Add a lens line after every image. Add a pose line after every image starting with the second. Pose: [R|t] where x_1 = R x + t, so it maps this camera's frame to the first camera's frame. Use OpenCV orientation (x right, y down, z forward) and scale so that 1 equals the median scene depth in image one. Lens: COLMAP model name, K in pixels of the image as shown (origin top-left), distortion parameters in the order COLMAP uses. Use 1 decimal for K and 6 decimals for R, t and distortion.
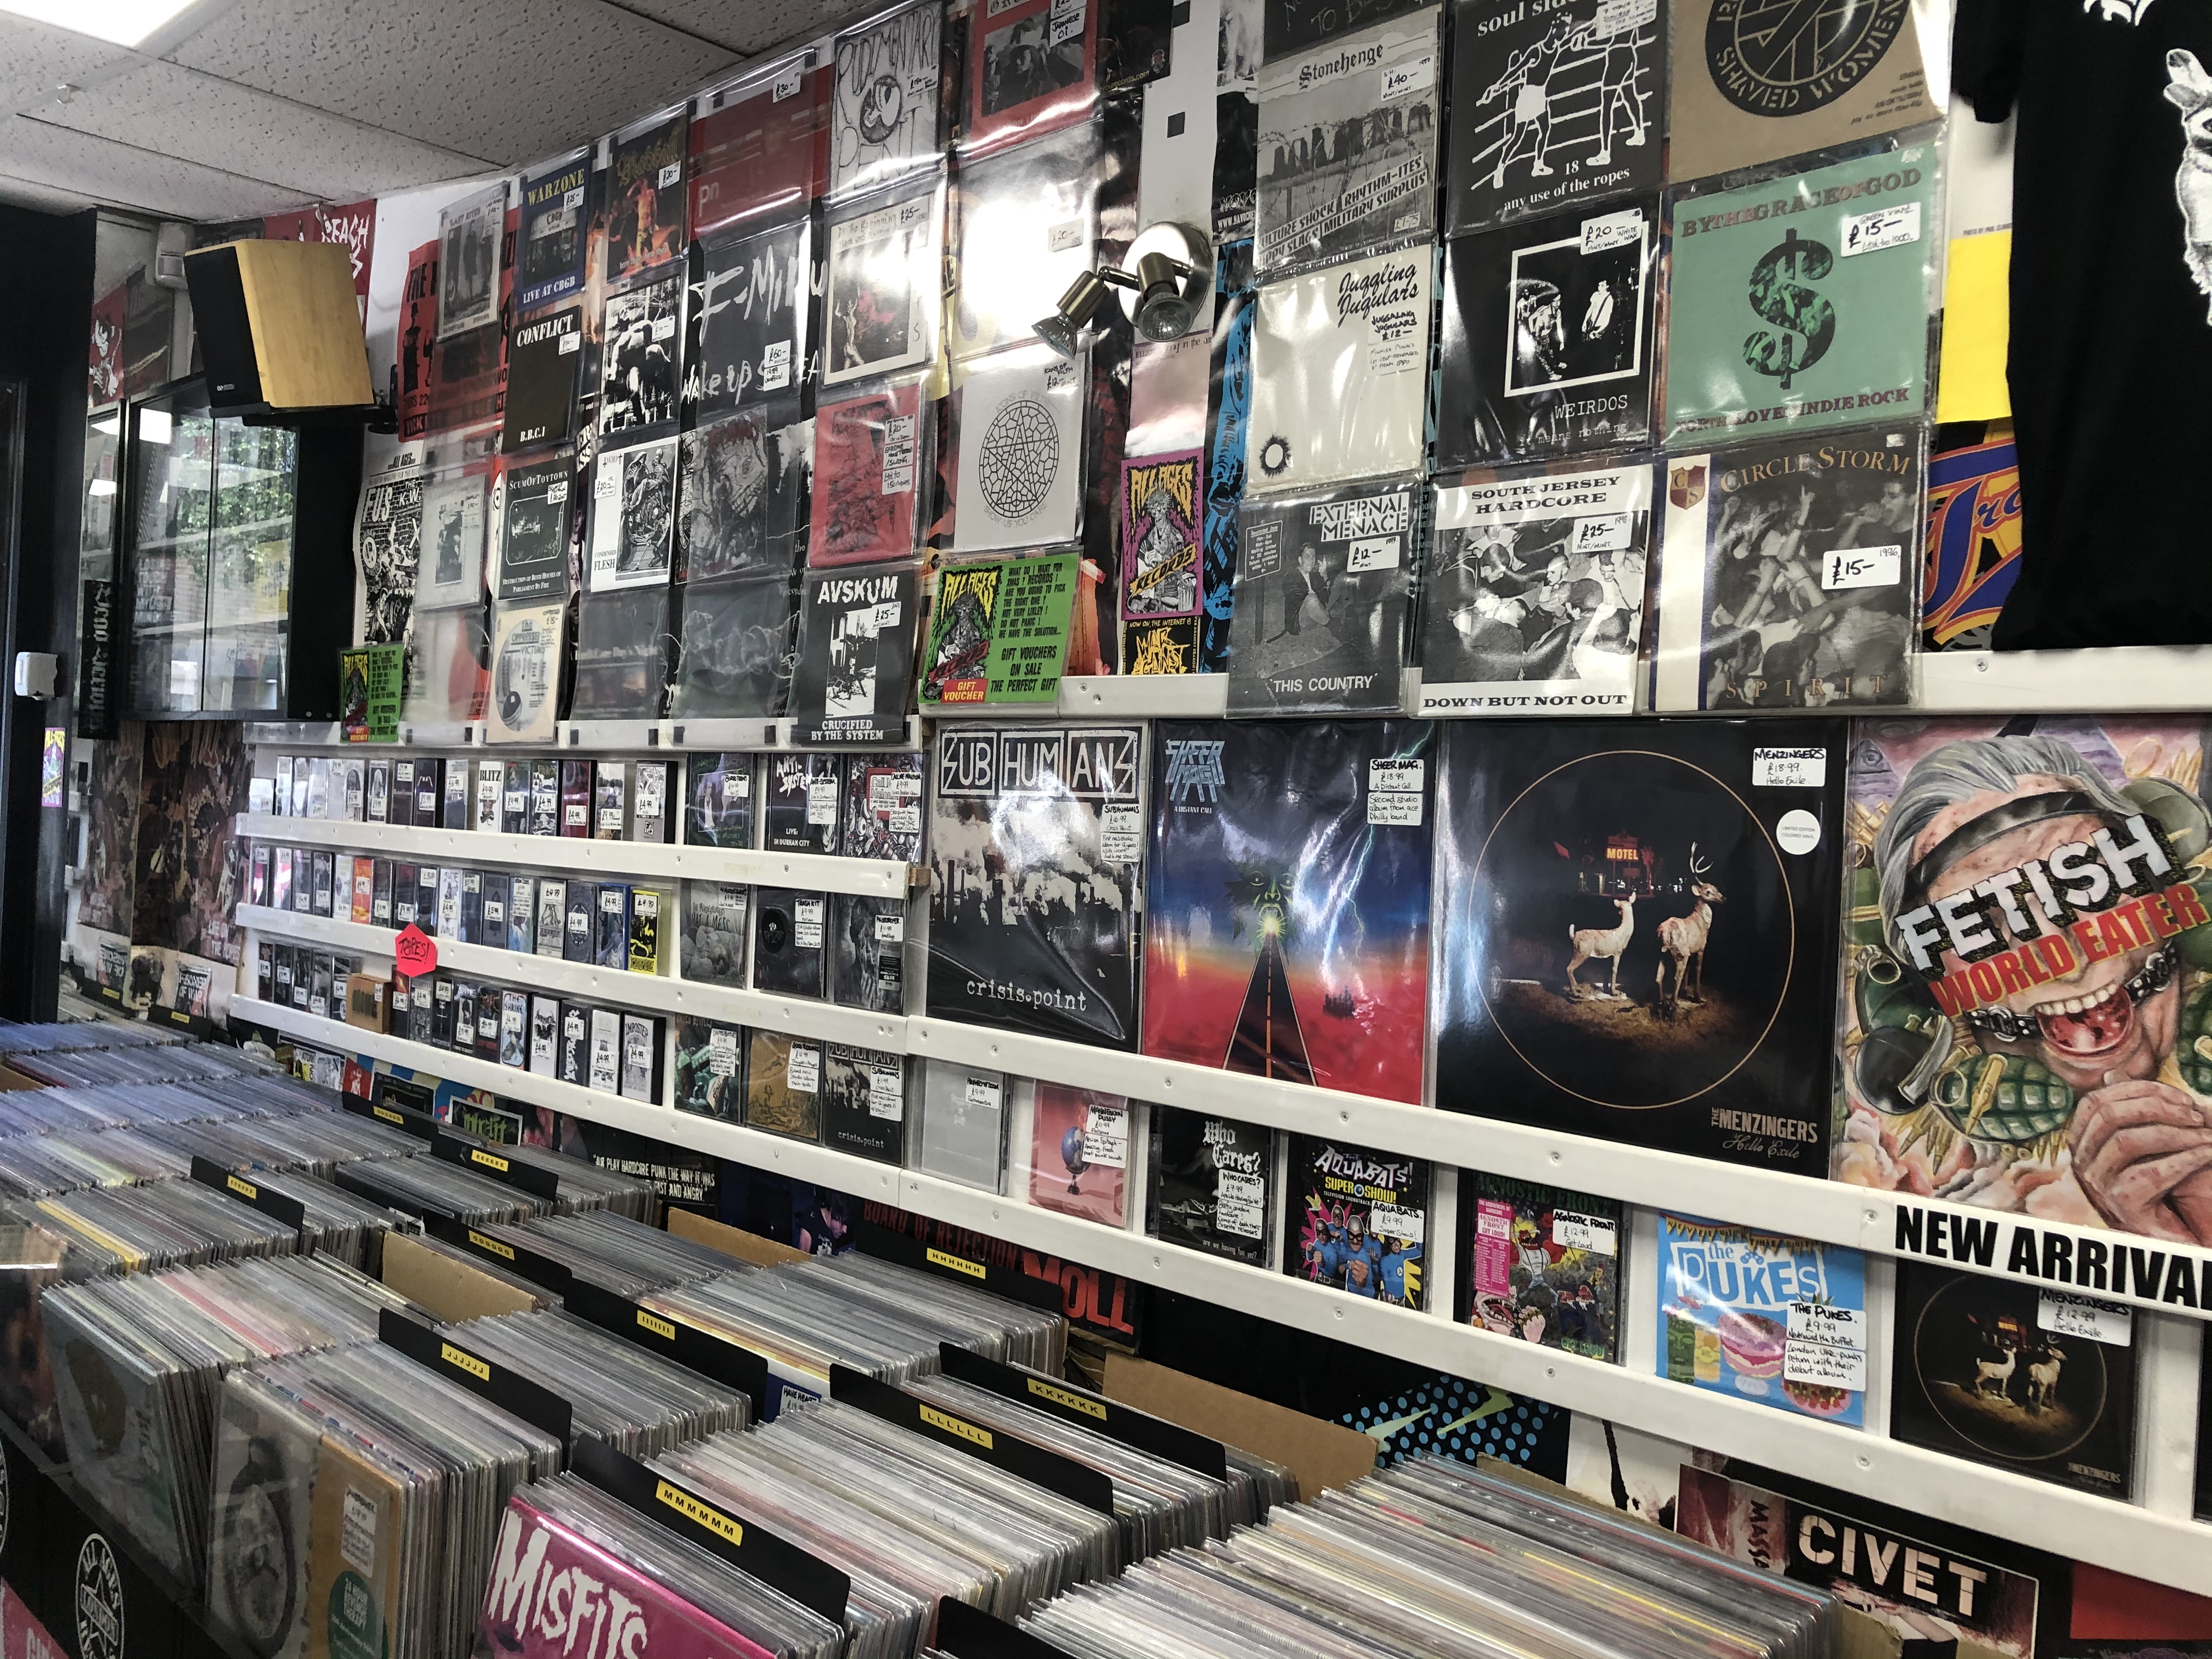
lens RADIAL K [[1829.6, 0, 1085.8], [0, 1829.6, 825.5], [0, 0, 1]] dist [0.050827, -0.042683]
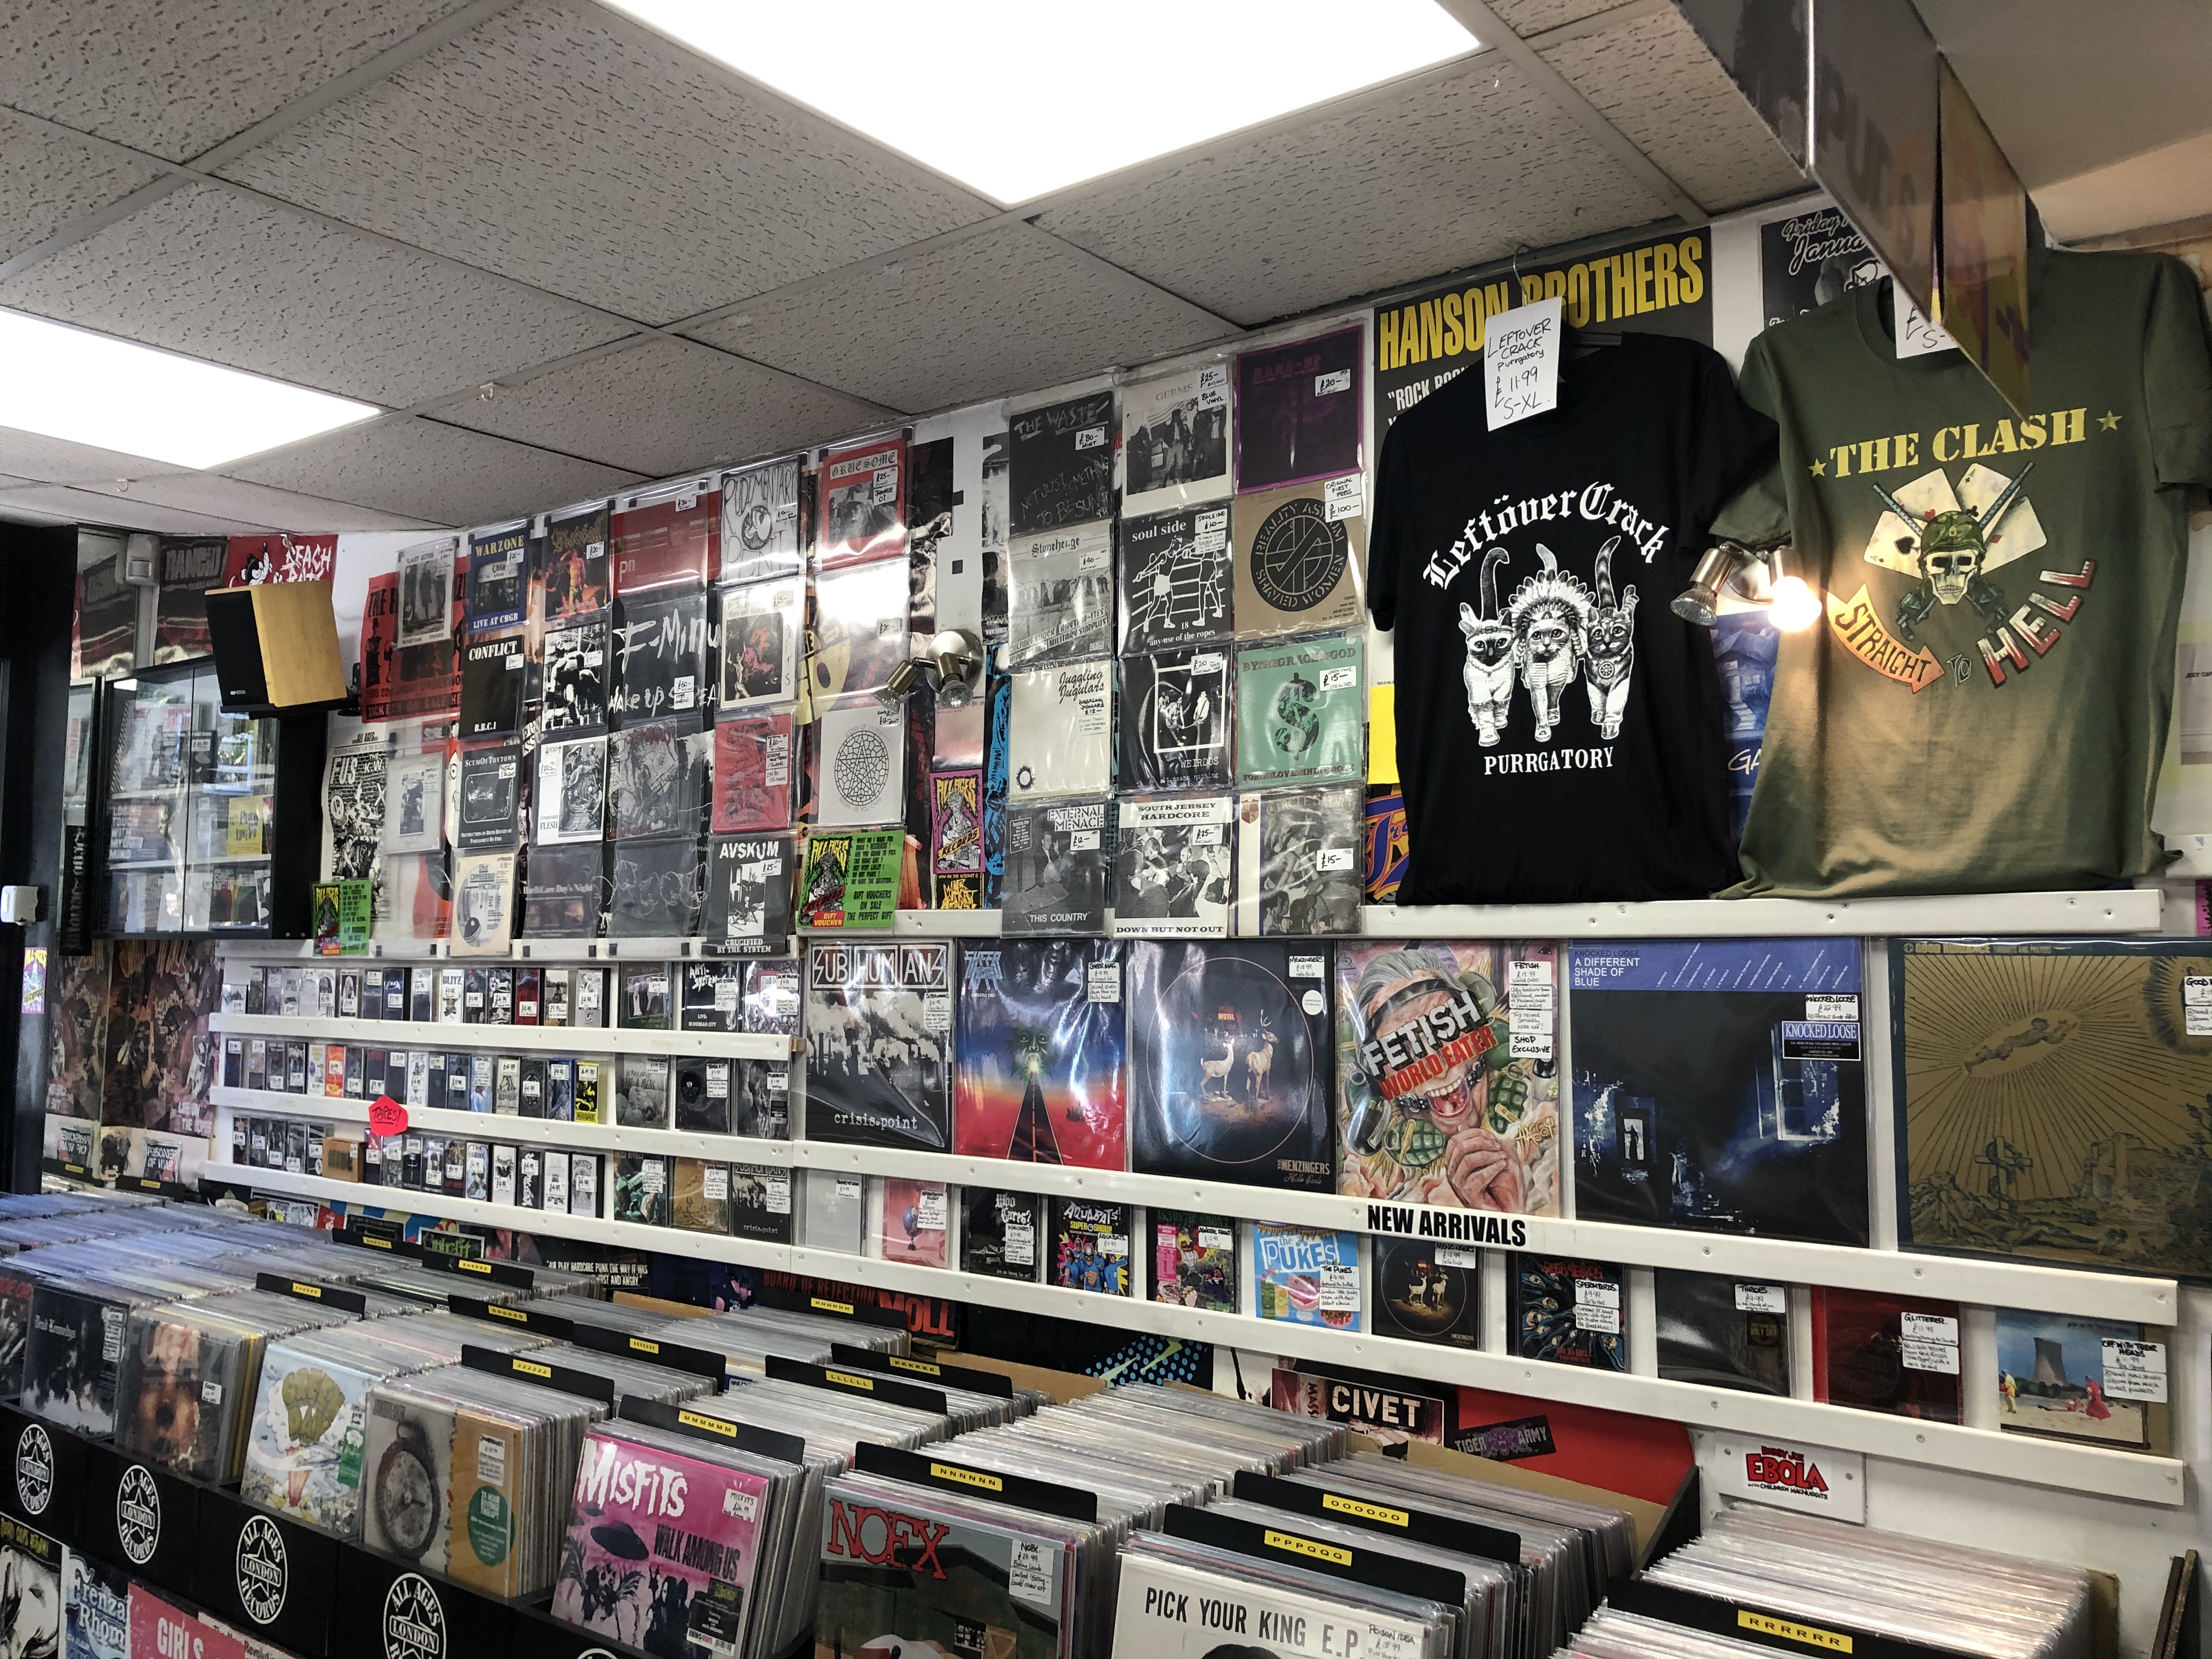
lens RADIAL K [[1829.6, 0, 1117.5], [0, 1829.6, 835.0], [0, 0, 1]] dist [0.050827, -0.042683]
pose [[0.991074, -0.028547, 0.130218, -0.027697], [0.037743, 0.996923, -0.068702, -0.034190], [-0.127856, 0.073003, 0.989102, -0.592880]]
